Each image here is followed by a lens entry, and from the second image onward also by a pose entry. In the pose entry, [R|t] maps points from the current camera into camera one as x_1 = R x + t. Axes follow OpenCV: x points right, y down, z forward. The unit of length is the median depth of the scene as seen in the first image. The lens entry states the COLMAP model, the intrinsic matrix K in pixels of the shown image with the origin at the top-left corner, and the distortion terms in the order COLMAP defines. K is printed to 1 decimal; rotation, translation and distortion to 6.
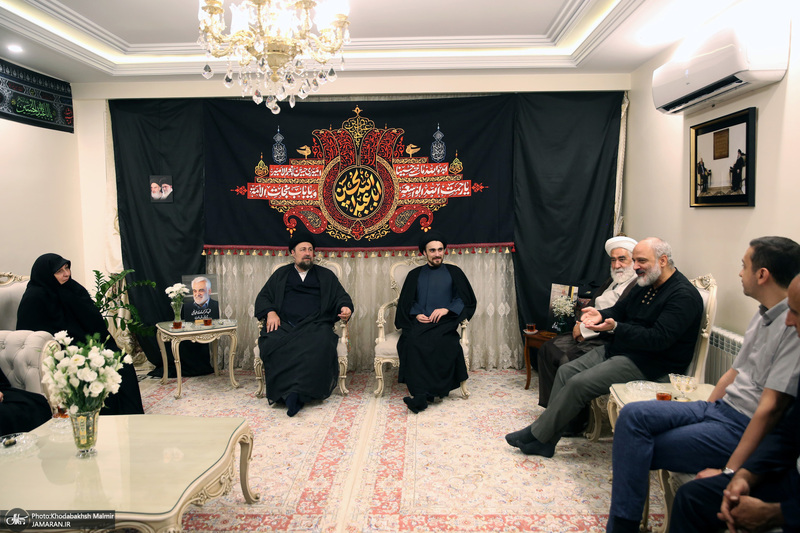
lens RADIAL K [[628.9, 0, 395.2], [0, 628.9, 268.7], [0, 0, 1]] dist [-0.057261, 0.028534]
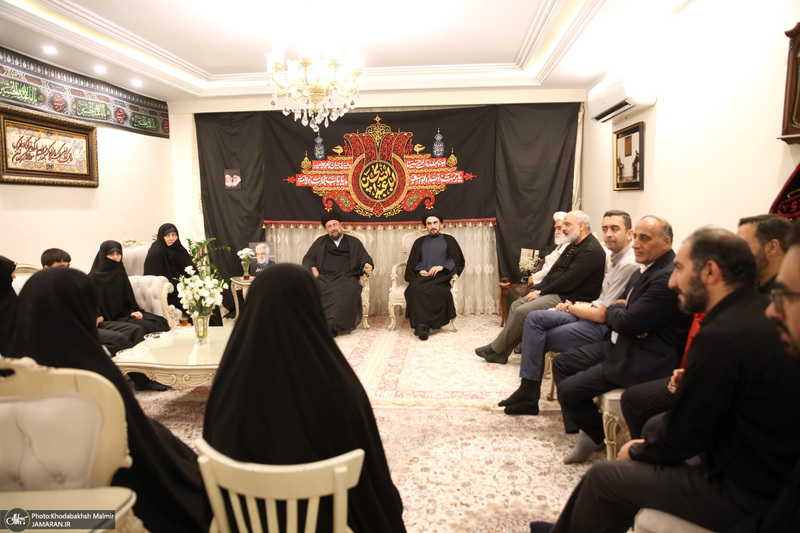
lens RADIAL K [[559.0, 0, 391.9], [0, 559.0, 265.7], [0, 0, 1]] dist [-0.095933, 0.076844]
pose [[0.998422, 0.002327, -0.056111, 0.040060], [-0.000519, 0.999481, 0.032217, 0.022206], [0.056157, -0.032137, 0.997905, -0.200531]]
